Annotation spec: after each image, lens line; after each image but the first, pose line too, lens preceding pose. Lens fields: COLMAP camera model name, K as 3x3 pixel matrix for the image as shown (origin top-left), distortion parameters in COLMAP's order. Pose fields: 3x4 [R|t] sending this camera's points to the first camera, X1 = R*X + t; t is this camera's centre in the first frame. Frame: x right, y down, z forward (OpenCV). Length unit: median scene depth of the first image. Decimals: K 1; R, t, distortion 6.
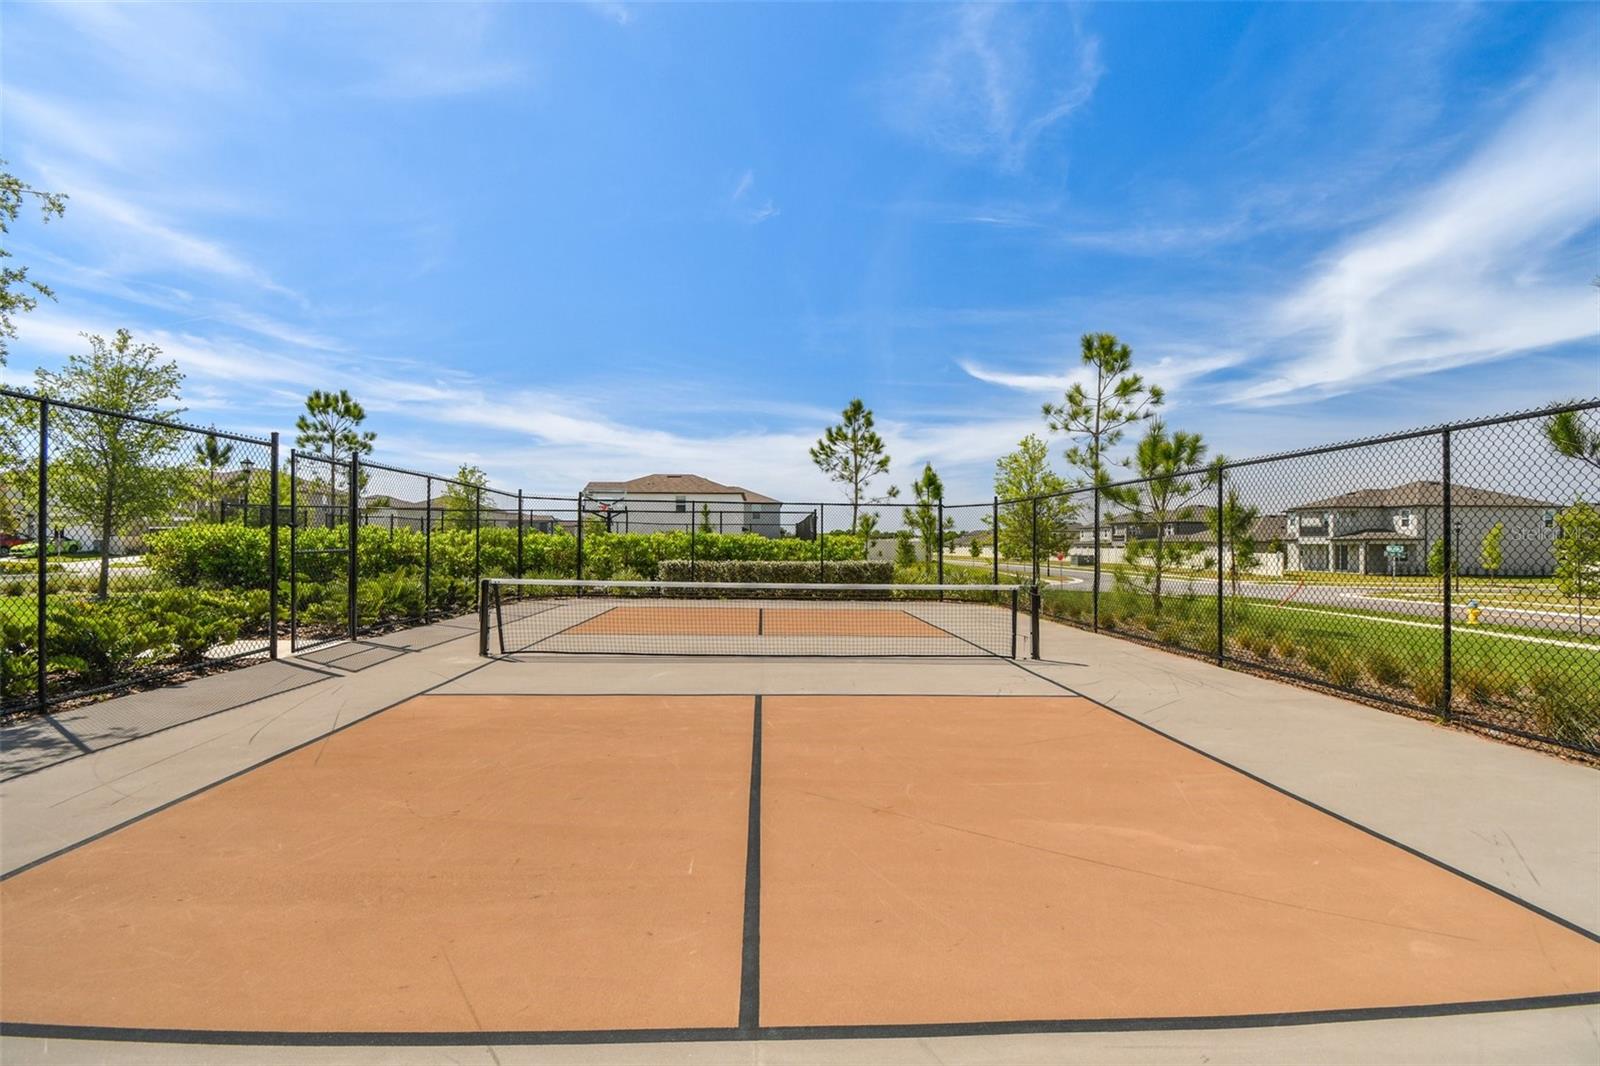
lens RADIAL K [[709.8, 0, 800.0], [0, 709.8, 533.0], [0, 0, 1]] dist [-0.001262, -0.000267]
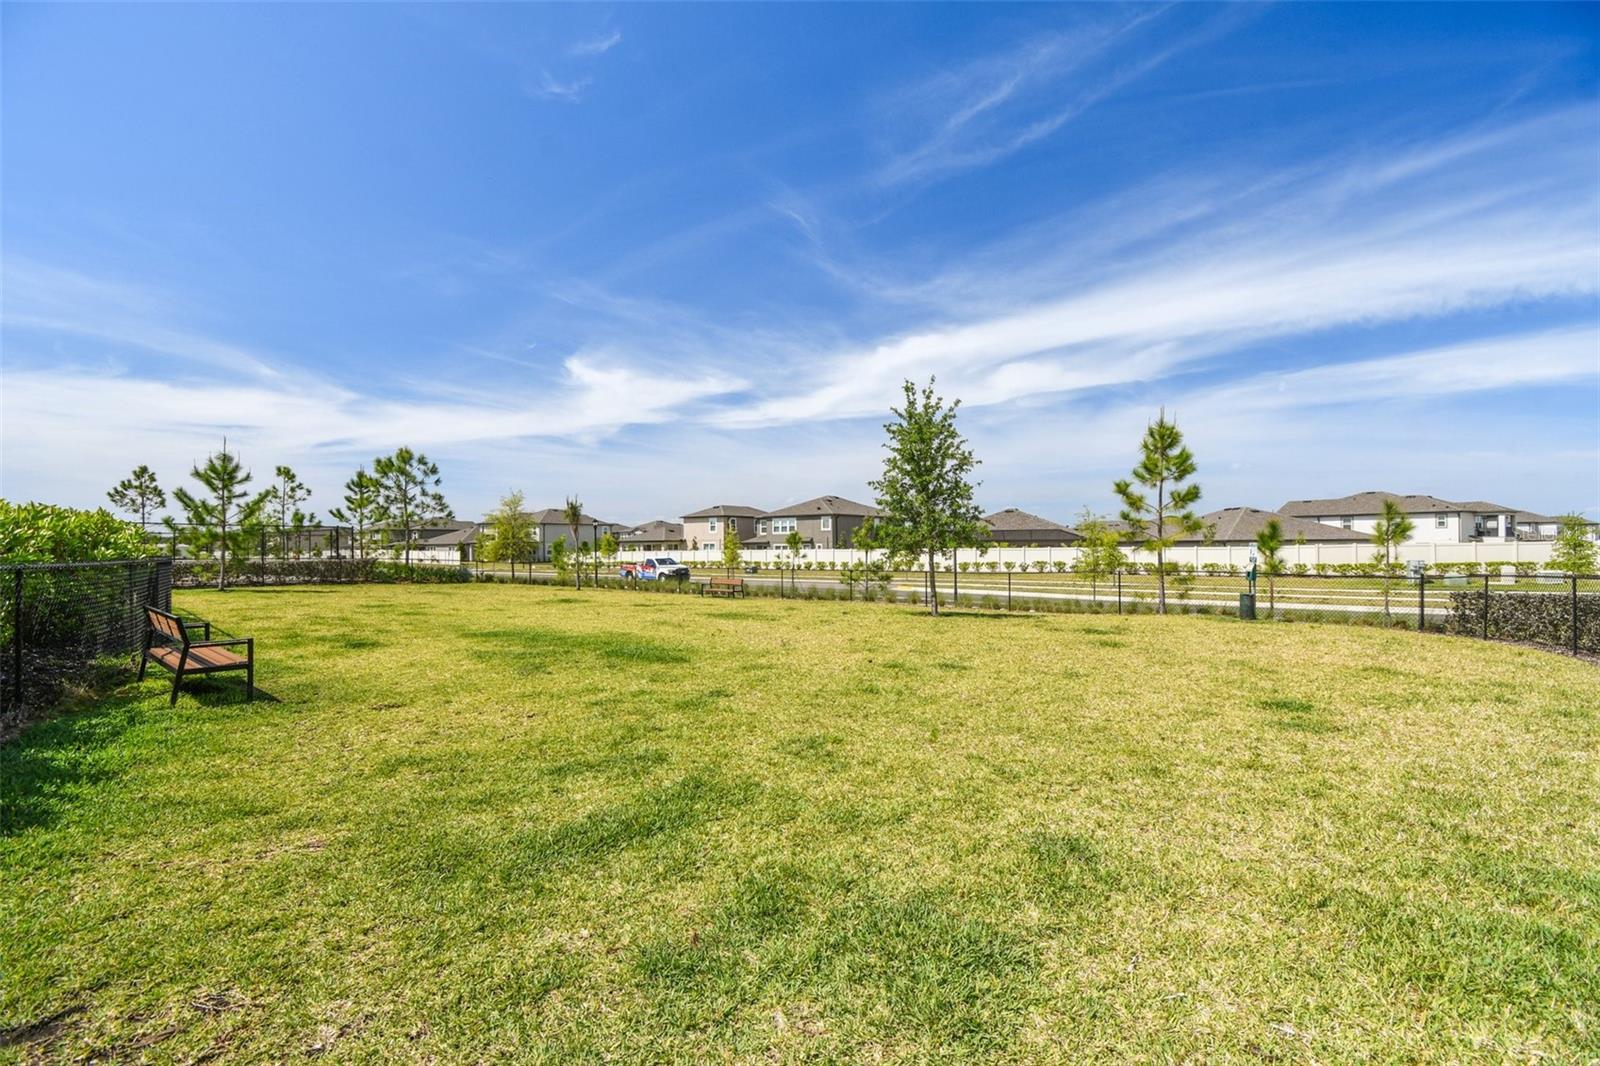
lens RADIAL K [[709.8, 0, 800.0], [0, 709.8, 533.0], [0, 0, 1]] dist [-0.001262, -0.000267]
pose [[0.618896, 0.008506, 0.785427, -0.293644], [-0.008034, 0.999958, -0.004499, -0.025803], [-0.785432, -0.003526, 0.618938, -1.376783]]
